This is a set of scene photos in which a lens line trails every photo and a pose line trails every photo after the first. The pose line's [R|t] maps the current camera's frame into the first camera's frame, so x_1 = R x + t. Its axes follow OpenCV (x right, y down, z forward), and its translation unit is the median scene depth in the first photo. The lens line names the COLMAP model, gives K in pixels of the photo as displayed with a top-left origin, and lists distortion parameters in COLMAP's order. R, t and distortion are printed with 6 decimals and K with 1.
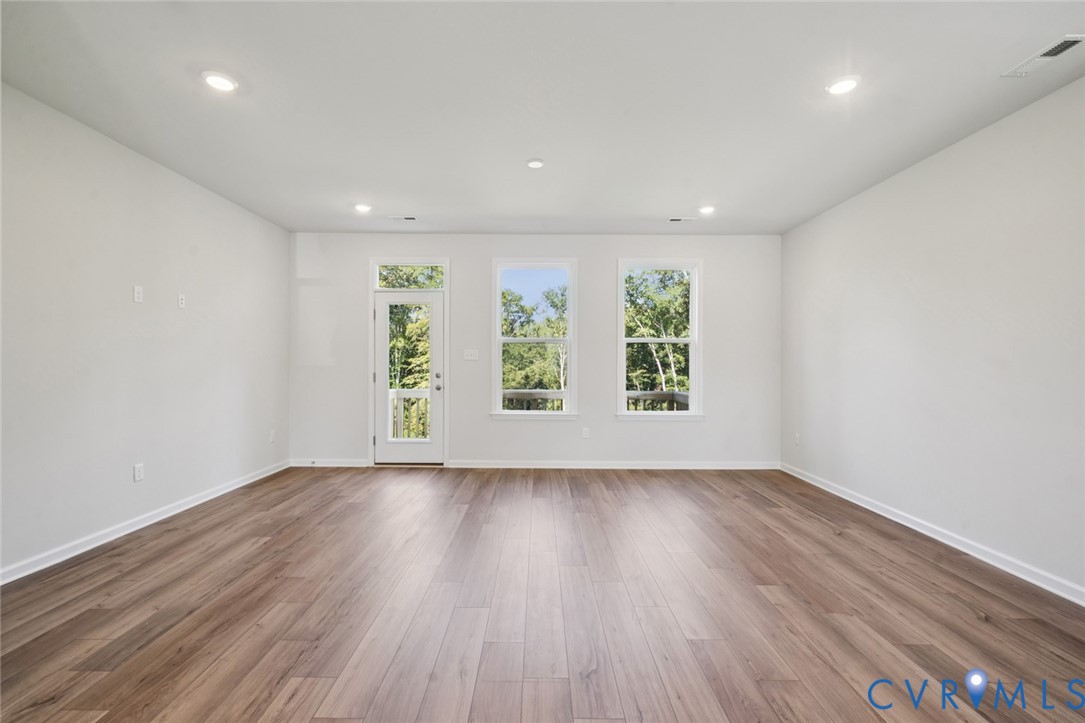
lens RADIAL K [[469.4, 0, 542.5], [0, 469.4, 361.5], [0, 0, 1]] dist [-0.001062, -0.000169]
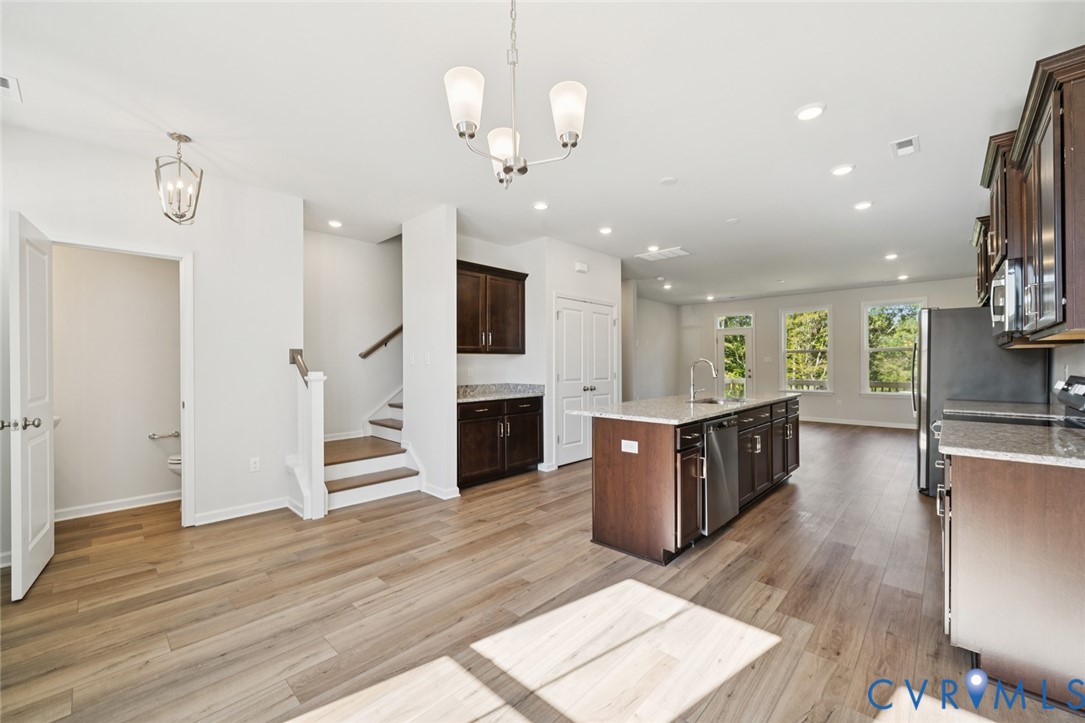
lens RADIAL K [[438.0, 0, 542.5], [0, 438.0, 361.5], [0, 0, 1]] dist [0.000430, 0.000020]
pose [[0.727405, -0.009778, -0.686139, 0.034246], [0.009269, 0.999947, -0.004424, -0.000677], [0.686146, -0.003142, 0.727457, -0.078953]]
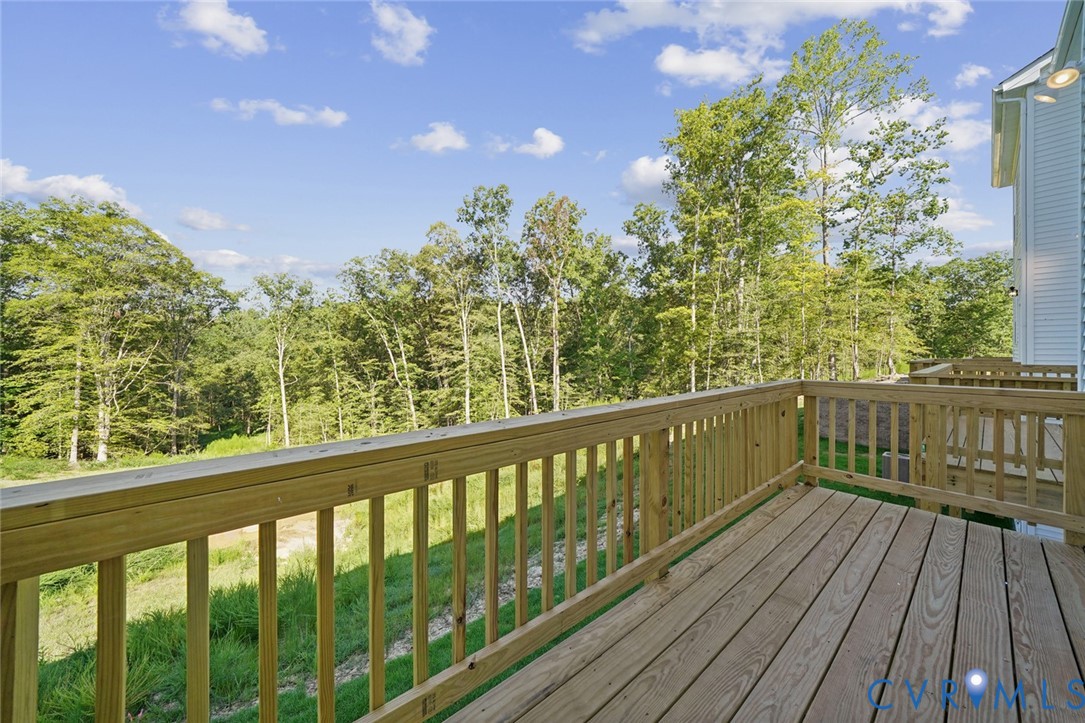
lens RADIAL K [[373.3, 0, 539.9], [0, 373.3, 353.7], [0, 0, 1]] dist [0.000138, 0.000089]
pose [[0.777696, -0.014256, 0.628479, -0.029116], [0.011279, 0.999898, 0.008725, 0.002473], [-0.628539, 0.000303, 0.777778, 0.090812]]
